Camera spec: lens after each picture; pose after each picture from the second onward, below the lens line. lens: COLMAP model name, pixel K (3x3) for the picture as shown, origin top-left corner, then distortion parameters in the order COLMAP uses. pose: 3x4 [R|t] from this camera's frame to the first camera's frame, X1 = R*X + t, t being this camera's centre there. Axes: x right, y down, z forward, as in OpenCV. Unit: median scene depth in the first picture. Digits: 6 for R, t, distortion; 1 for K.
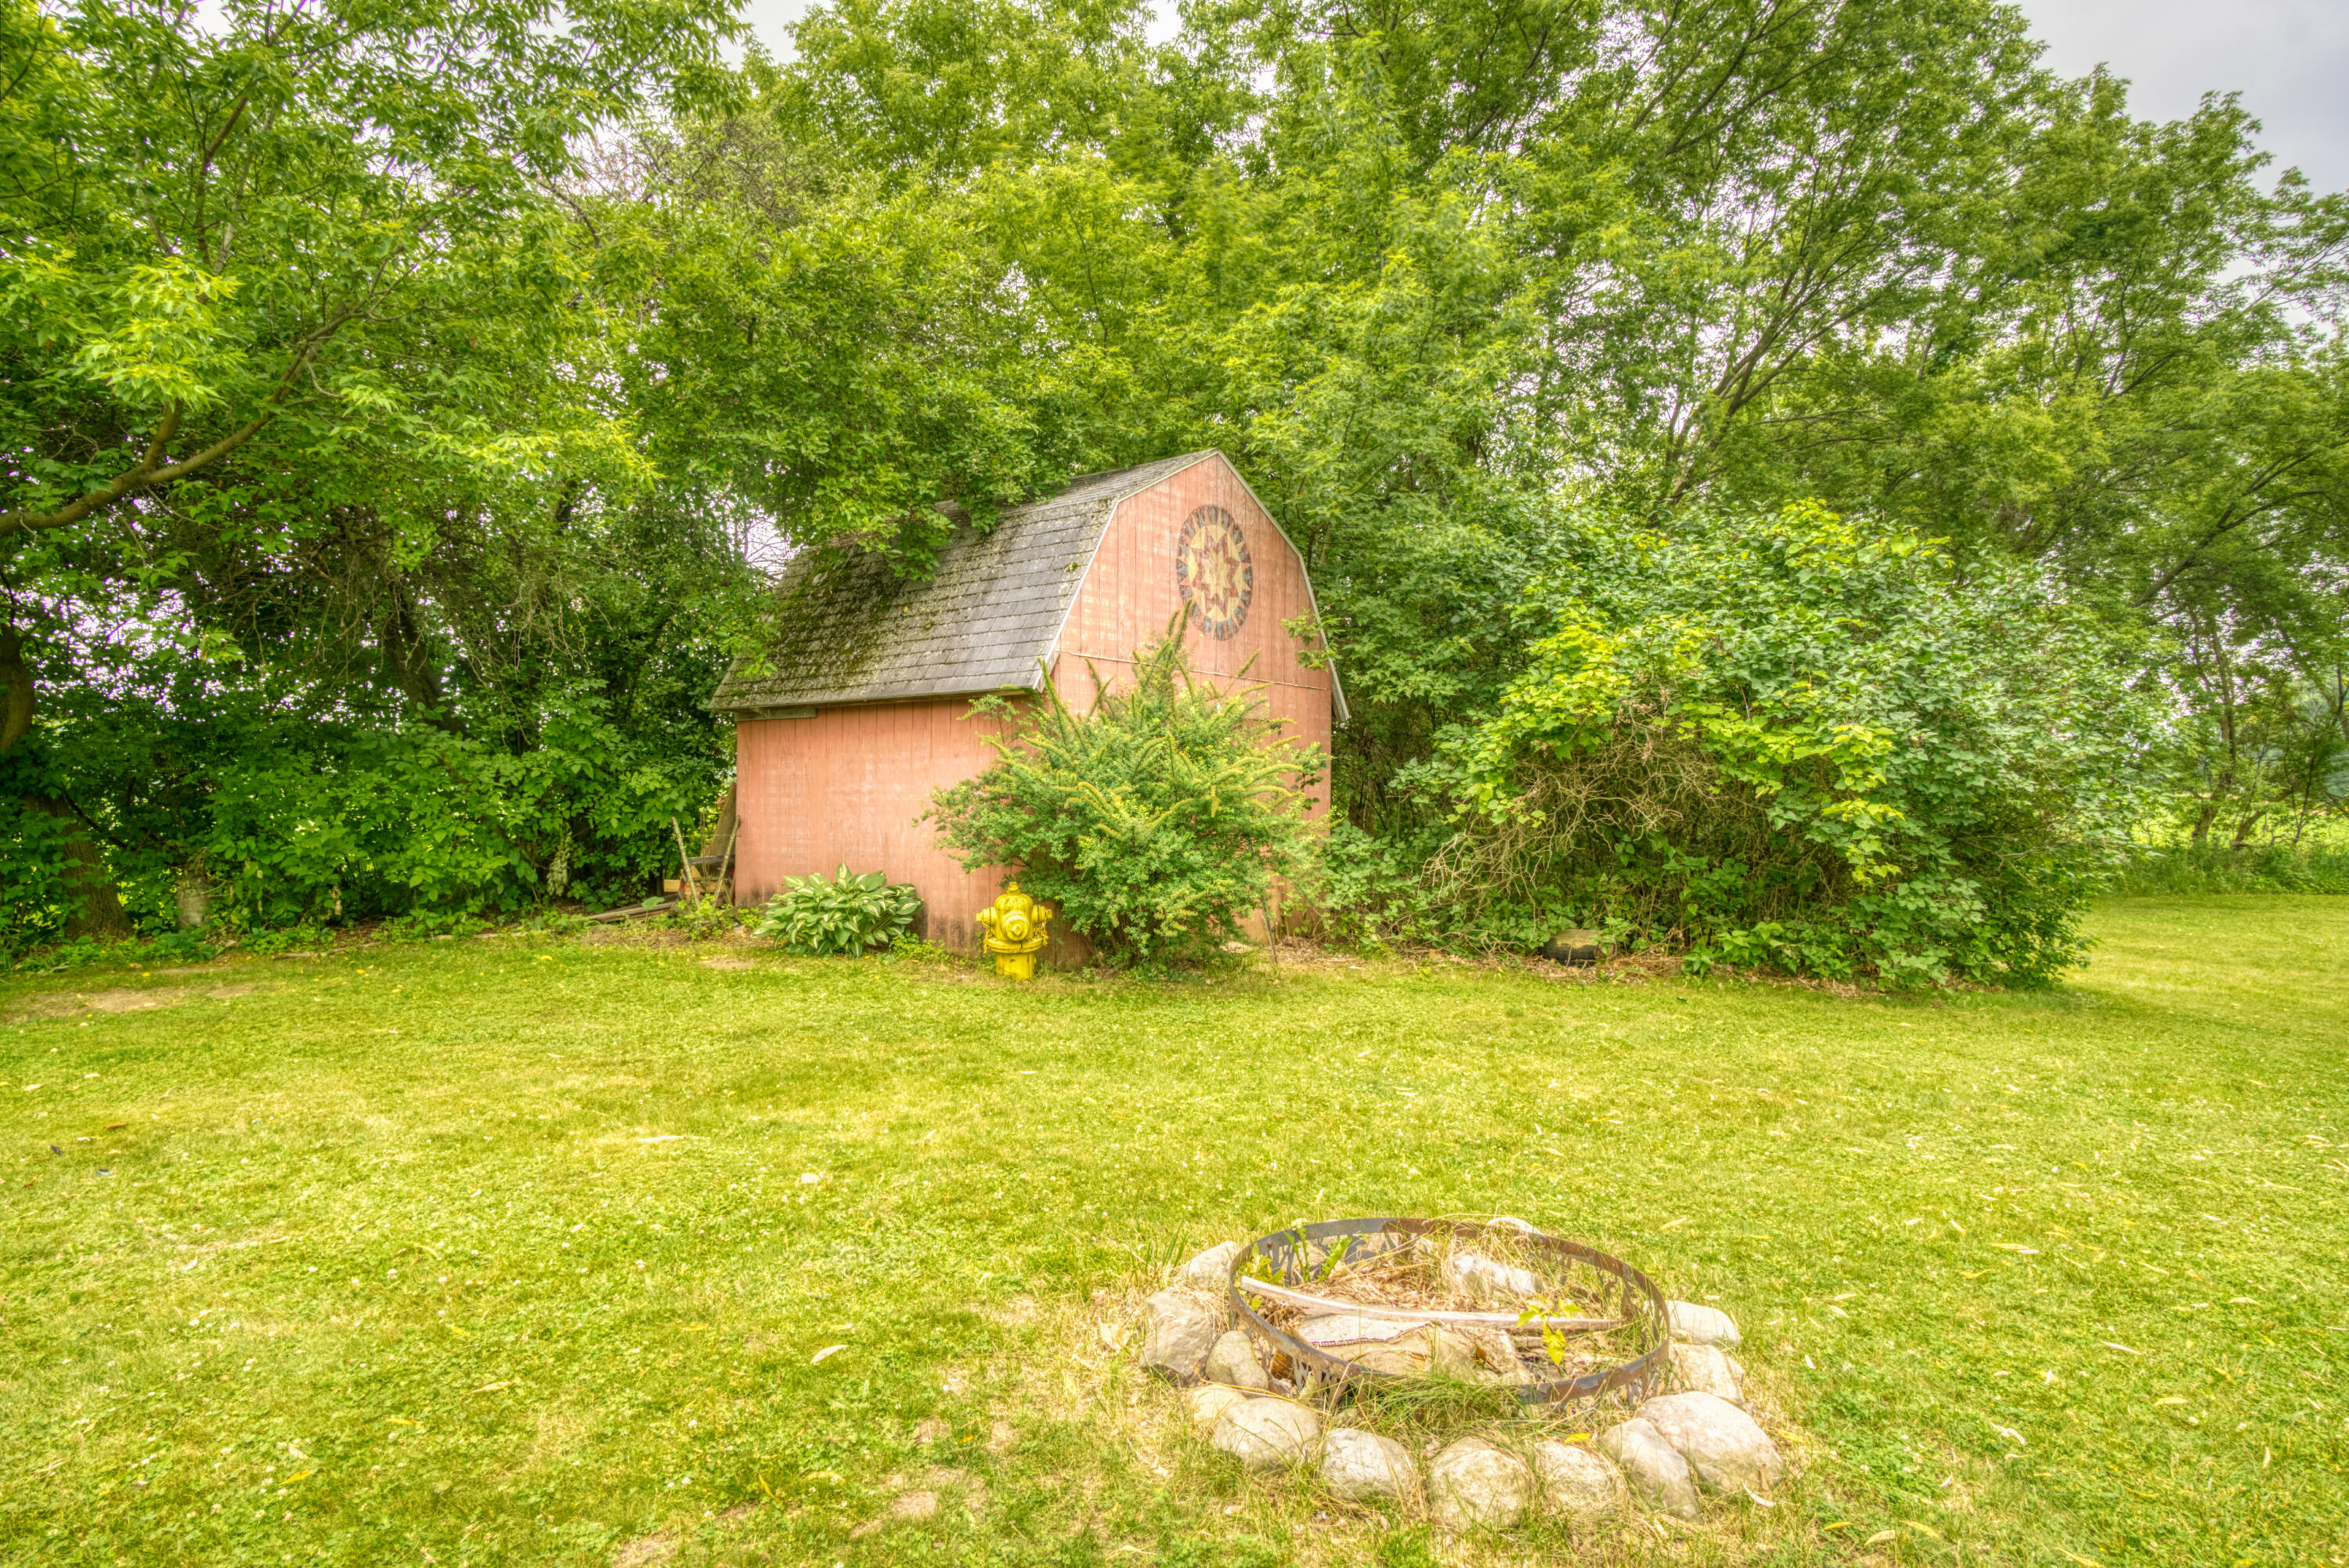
lens RADIAL K [[1218.7, 0, 1179.0], [0, 1218.7, 796.5], [0, 0, 1]] dist [-0.018205, 0.000961]
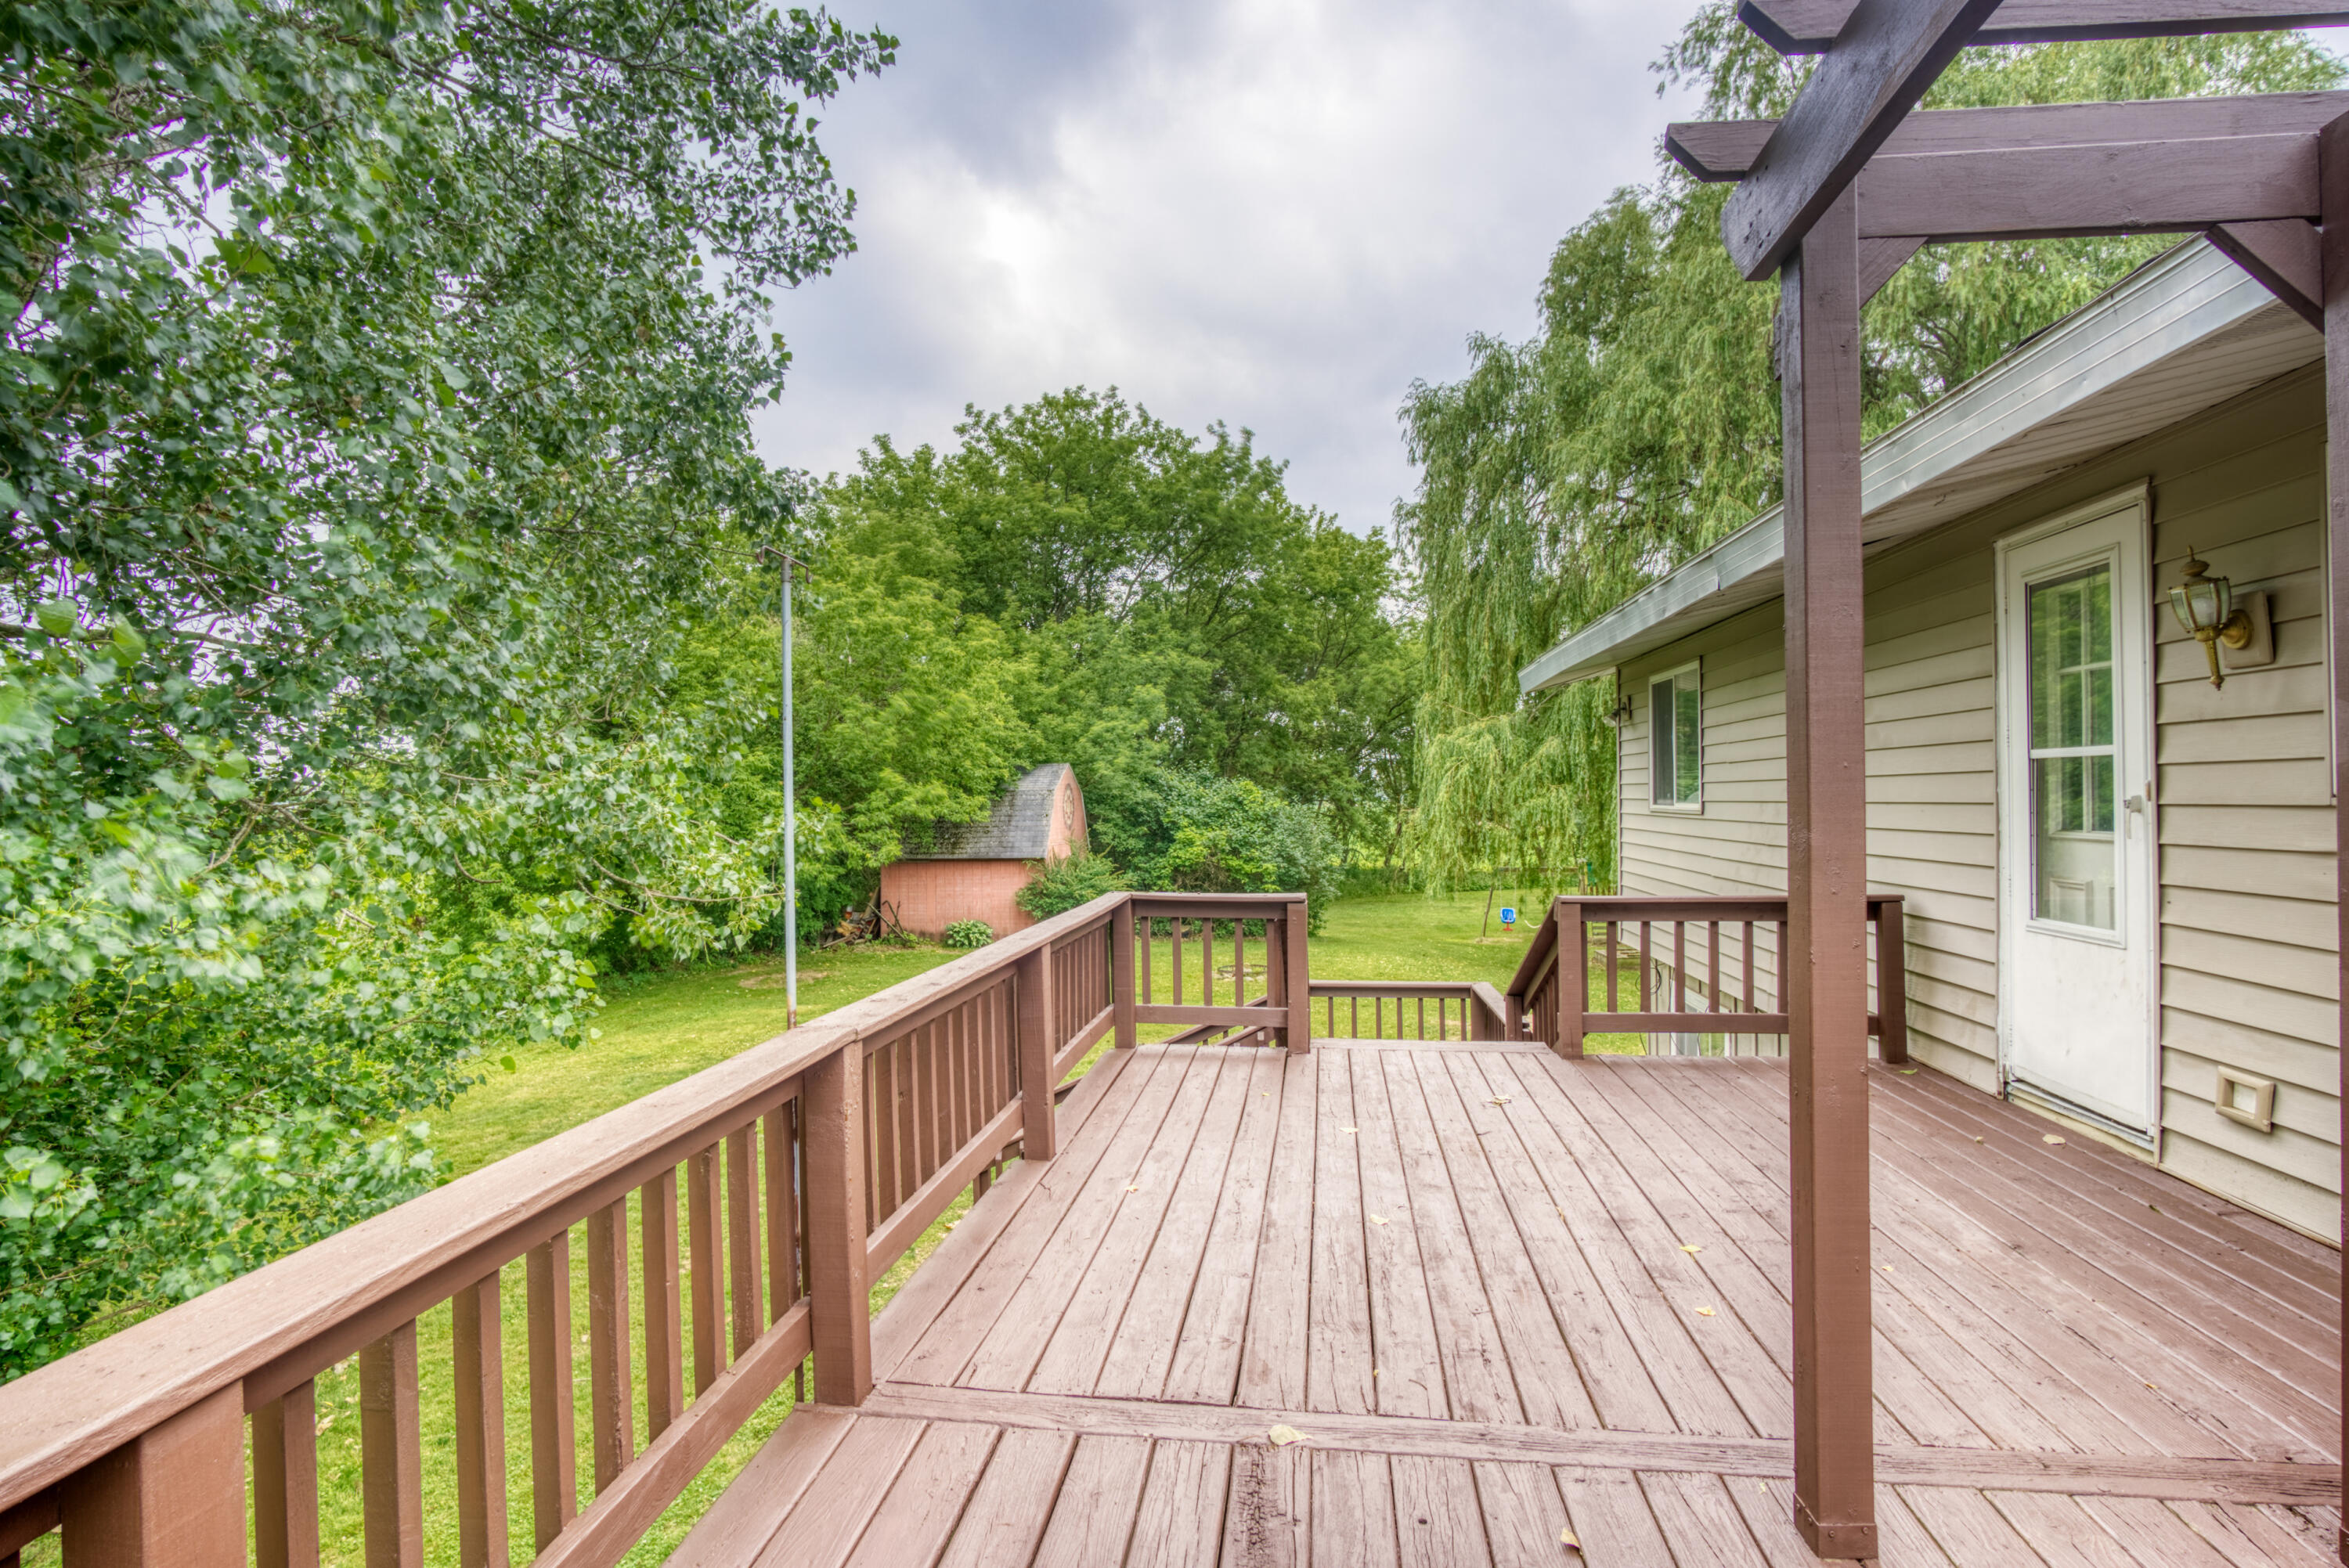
lens RADIAL K [[1218.7, 0, 1179.0], [0, 1218.7, 796.5], [0, 0, 1]] dist [-0.018205, 0.000961]
pose [[0.877966, -0.005468, 0.478692, -1.114761], [0.014889, 0.999763, -0.015887, -0.162664], [-0.478492, 0.021075, 0.877839, -1.628731]]
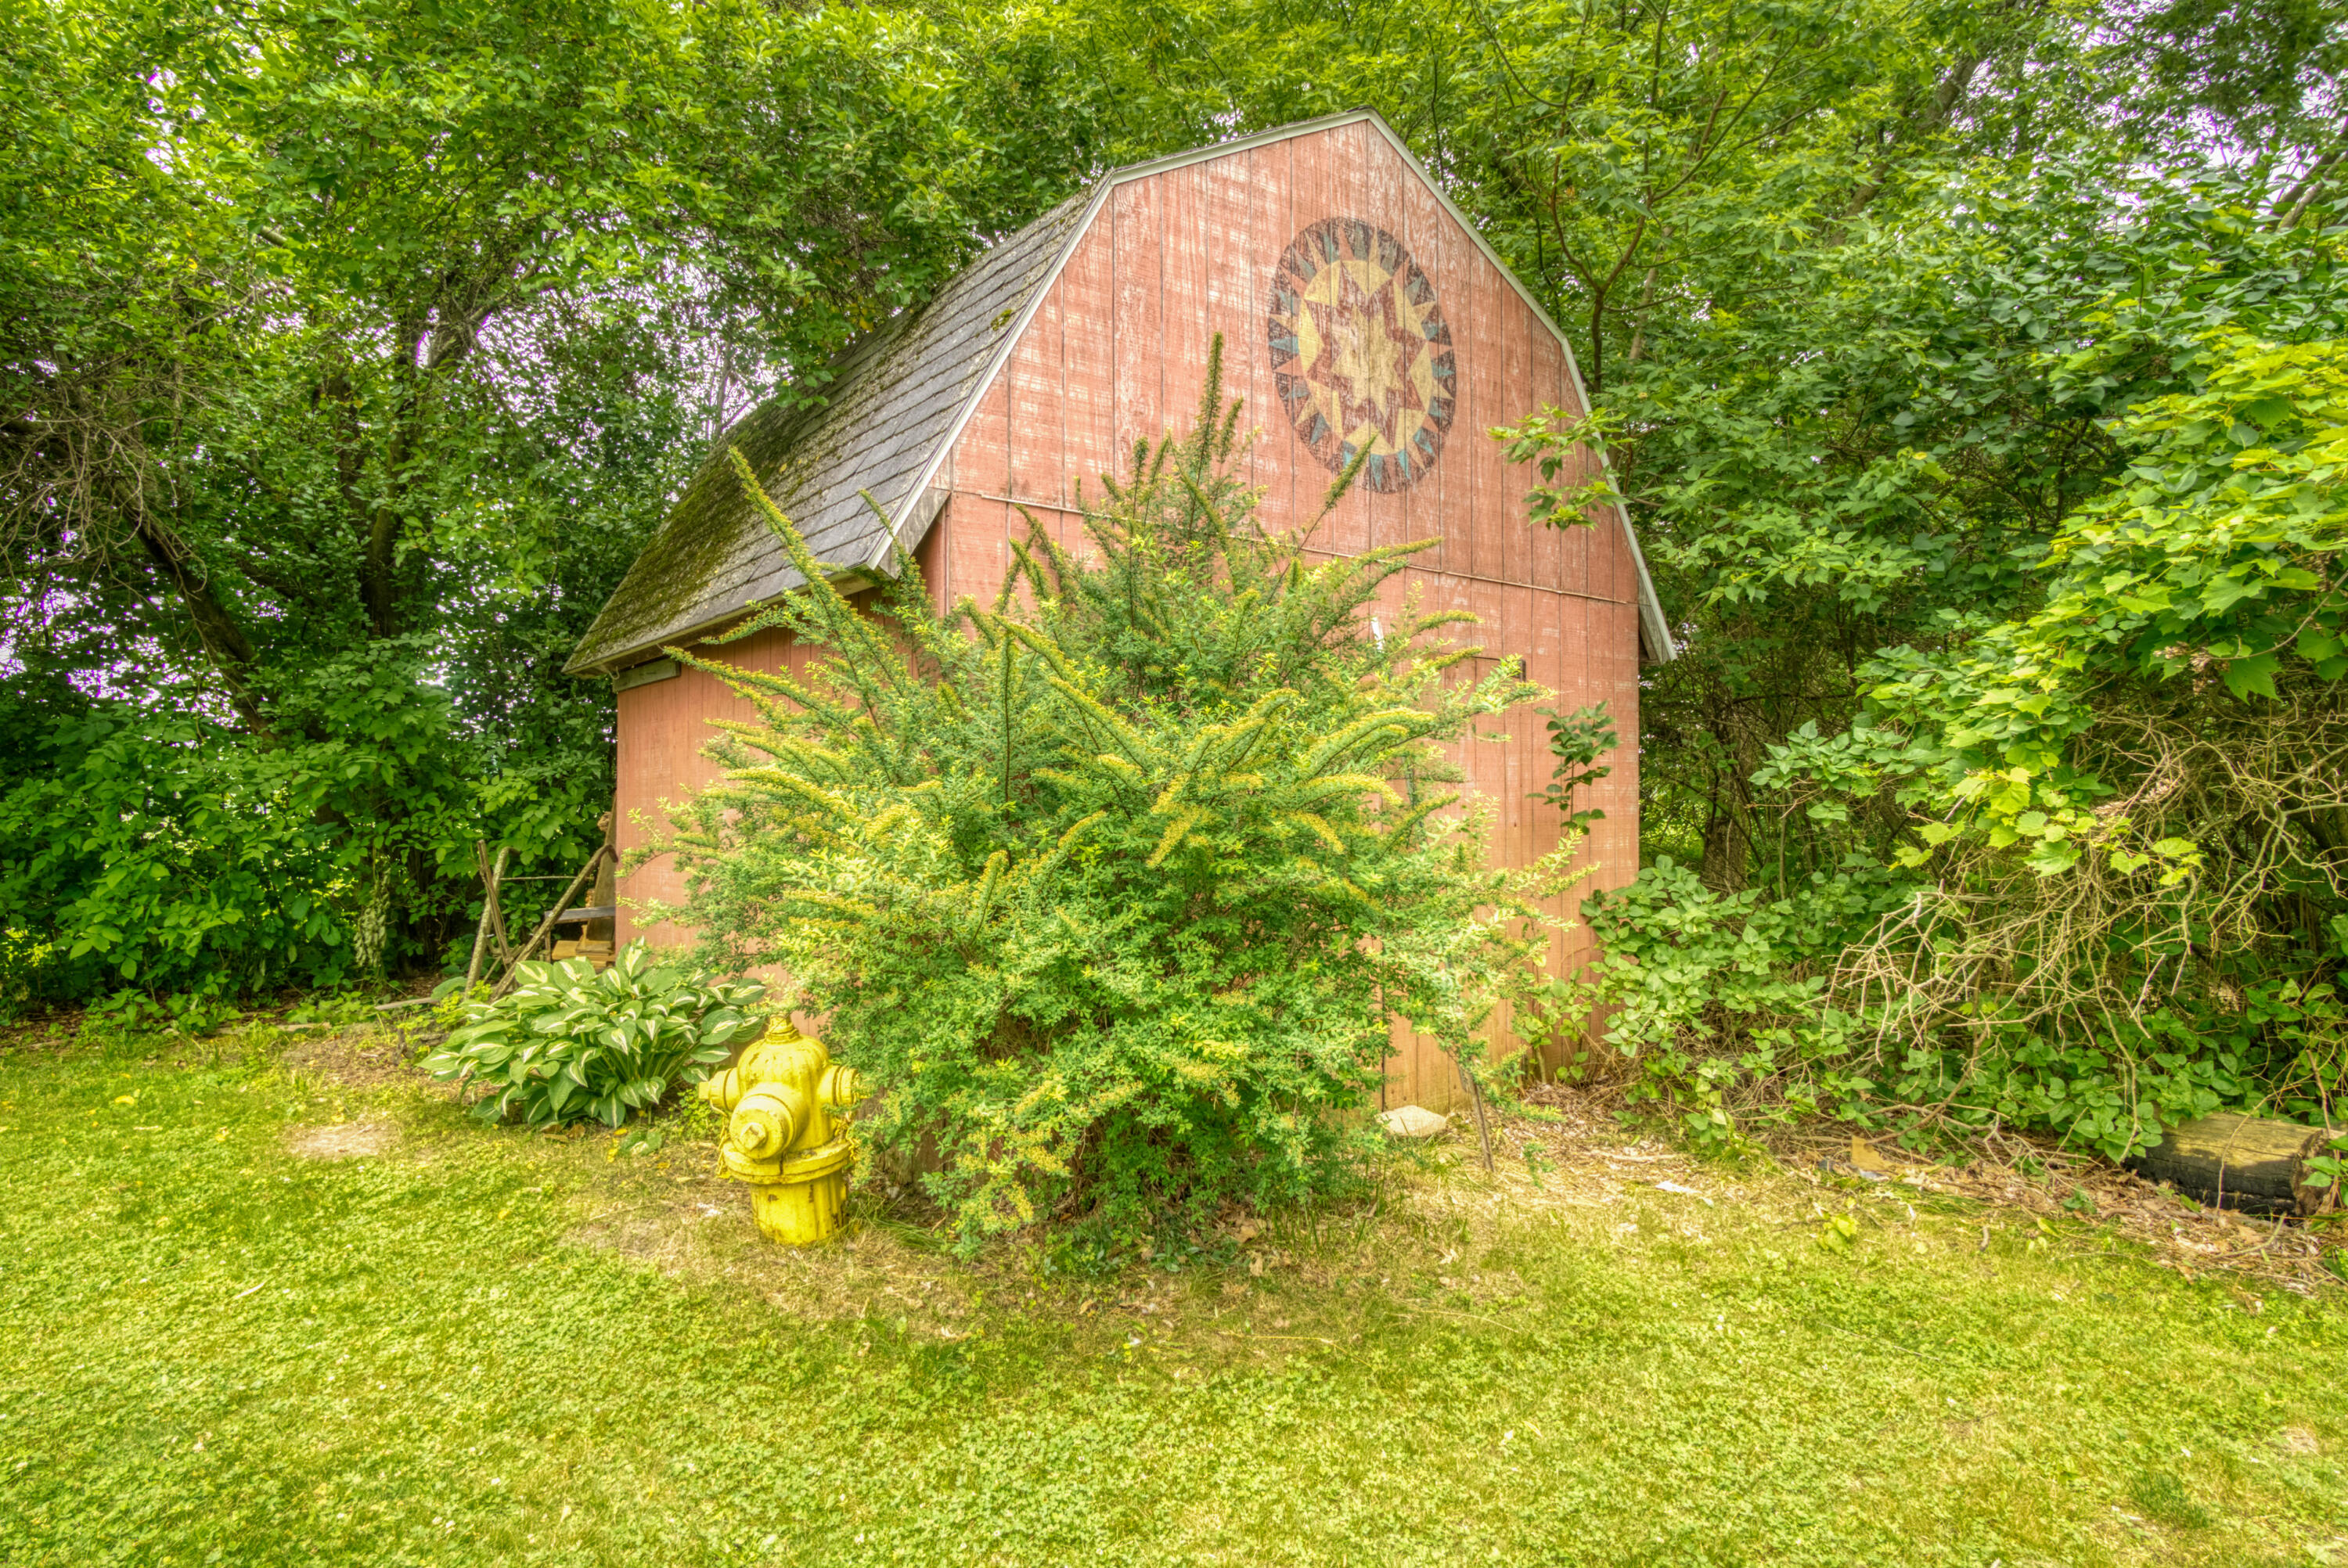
lens RADIAL K [[1248.9, 0, 1212.0], [0, 1248.9, 781.1], [0, 0, 1]] dist [-0.006596, -0.000274]
pose [[0.966065, -0.011083, -0.258060, 0.098908], [0.004774, 0.999675, -0.025060, 0.001554], [0.258253, 0.022977, 0.965804, 0.499466]]
